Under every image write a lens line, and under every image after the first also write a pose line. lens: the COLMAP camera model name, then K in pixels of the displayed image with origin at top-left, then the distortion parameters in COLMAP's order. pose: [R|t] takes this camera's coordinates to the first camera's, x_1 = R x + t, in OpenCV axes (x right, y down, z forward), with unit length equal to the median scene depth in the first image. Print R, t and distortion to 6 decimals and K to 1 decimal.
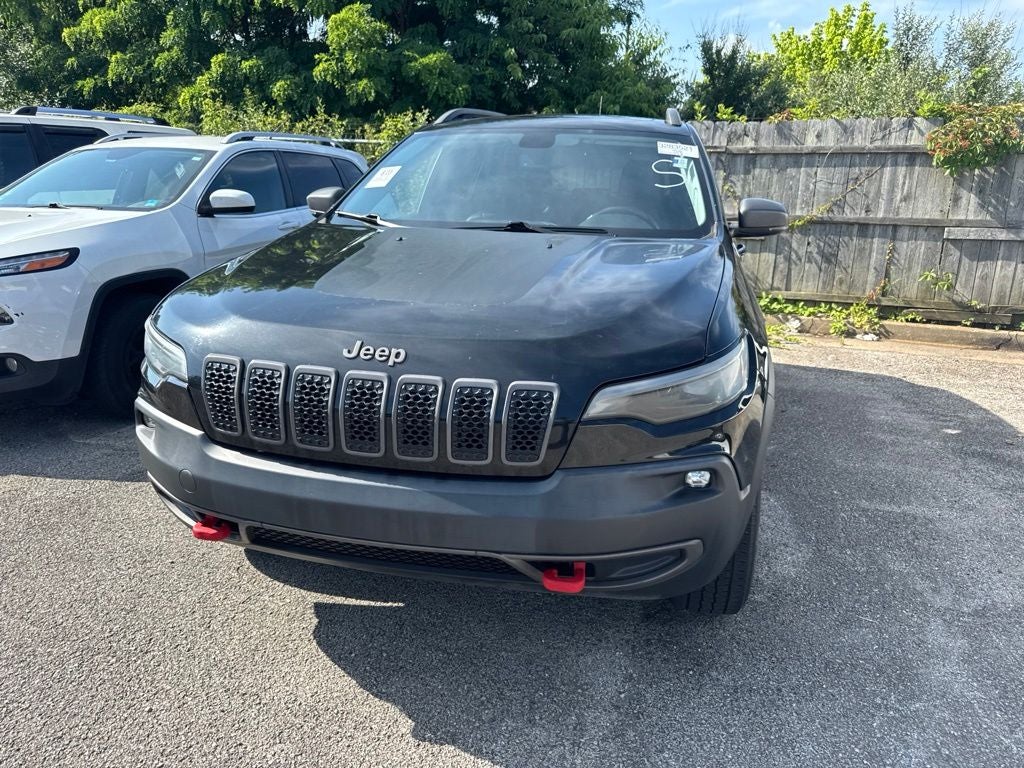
lens RADIAL K [[732.3, 0, 513.5], [0, 732.3, 384.2], [0, 0, 1]] dist [0.006397, -0.011249]
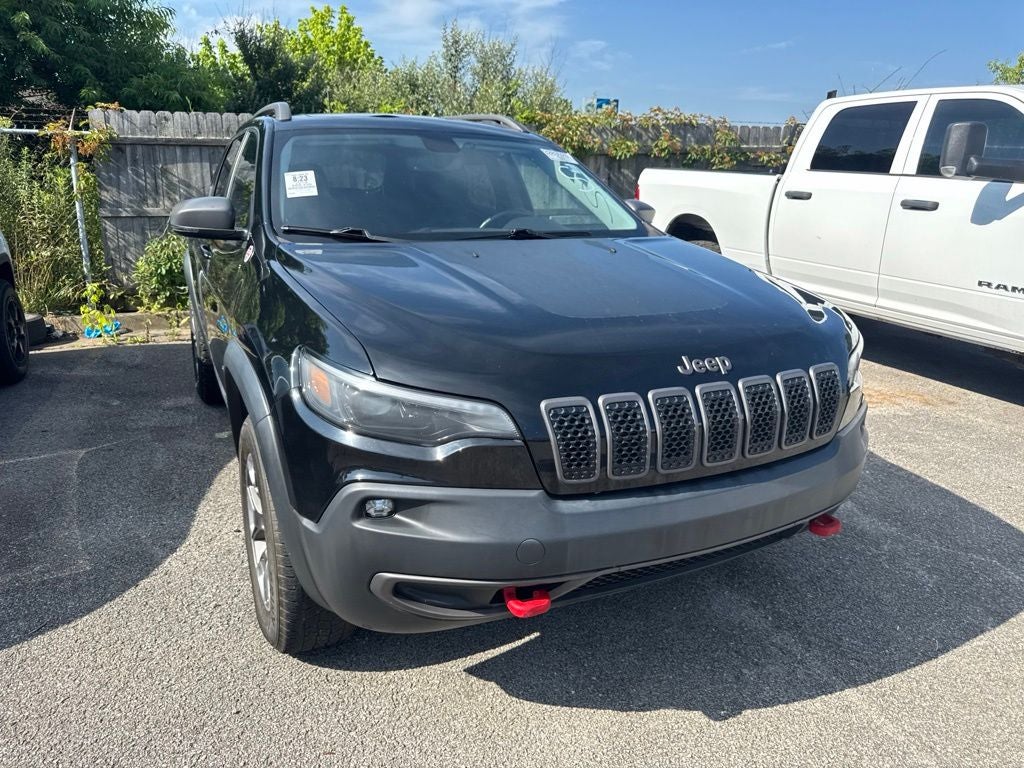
lens RADIAL K [[732.3, 0, 516.9], [0, 732.3, 384.4], [0, 0, 1]] dist [0.006397, -0.011249]
pose [[0.765886, -0.183329, 0.616287, -0.244193], [0.175748, 0.981679, 0.073613, -0.032901], [-0.618491, 0.051932, 0.784074, 0.085826]]
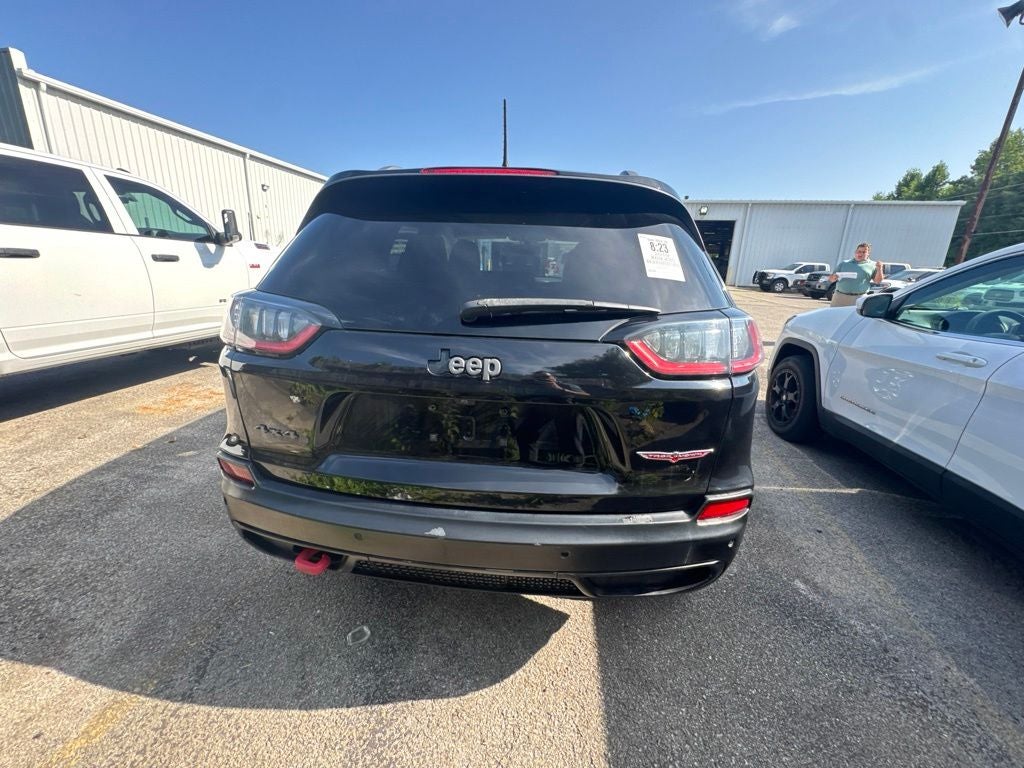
lens RADIAL K [[409.7, 0, 513.0], [0, 409.7, 383.6], [0, 0, 1]] dist [-0.005494, 0.000889]
pose [[-0.986360, -0.005907, -0.164497, 0.112030], [-0.094864, 0.837096, 0.538767, -0.267468], [0.134517, 0.547023, -0.826239, 0.946284]]
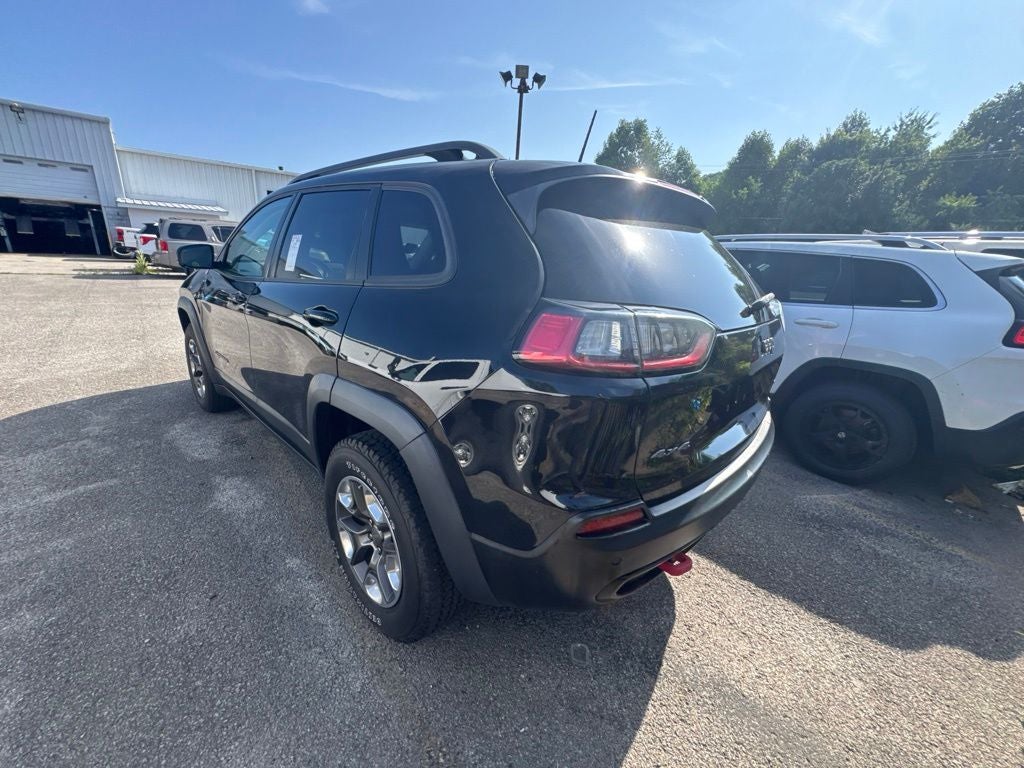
lens RADIAL K [[409.7, 0, 512.3], [0, 409.7, 384.6], [0, 0, 1]] dist [-0.005494, 0.000889]
pose [[-0.500458, 0.211106, -0.839629, 0.321206], [-0.307137, 0.863445, 0.400162, -0.222350], [0.809450, 0.458145, -0.367279, 0.813870]]
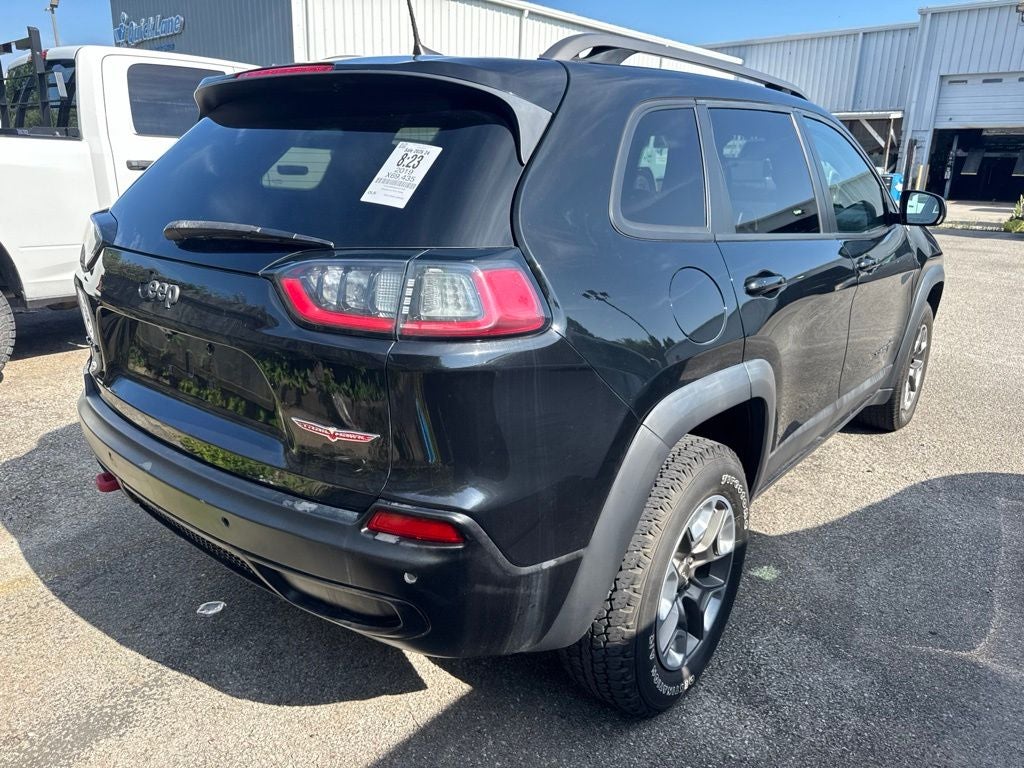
lens RADIAL K [[732.3, 0, 516.2], [0, 732.3, 391.8], [0, 0, 1]] dist [0.006397, -0.011249]
pose [[-0.907911, -0.167561, 0.384214, -0.085962], [0.077568, 0.833628, 0.546852, -0.287901], [-0.411923, 0.526296, -0.743863, 0.970246]]
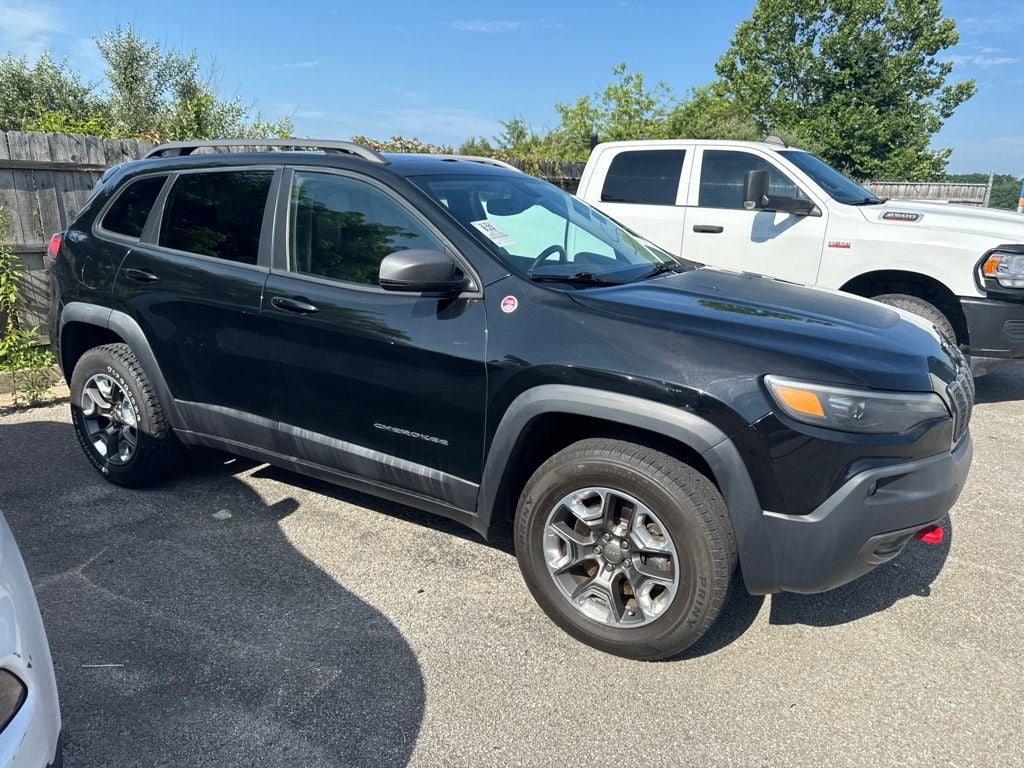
lens RADIAL K [[732.3, 0, 514.7], [0, 732.3, 383.9], [0, 0, 1]] dist [0.006397, -0.011249]
pose [[0.292944, -0.248151, 0.923366, -0.451182], [0.250465, 0.951926, 0.176365, -0.114412], [-0.922741, 0.179606, 0.341014, 0.316397]]
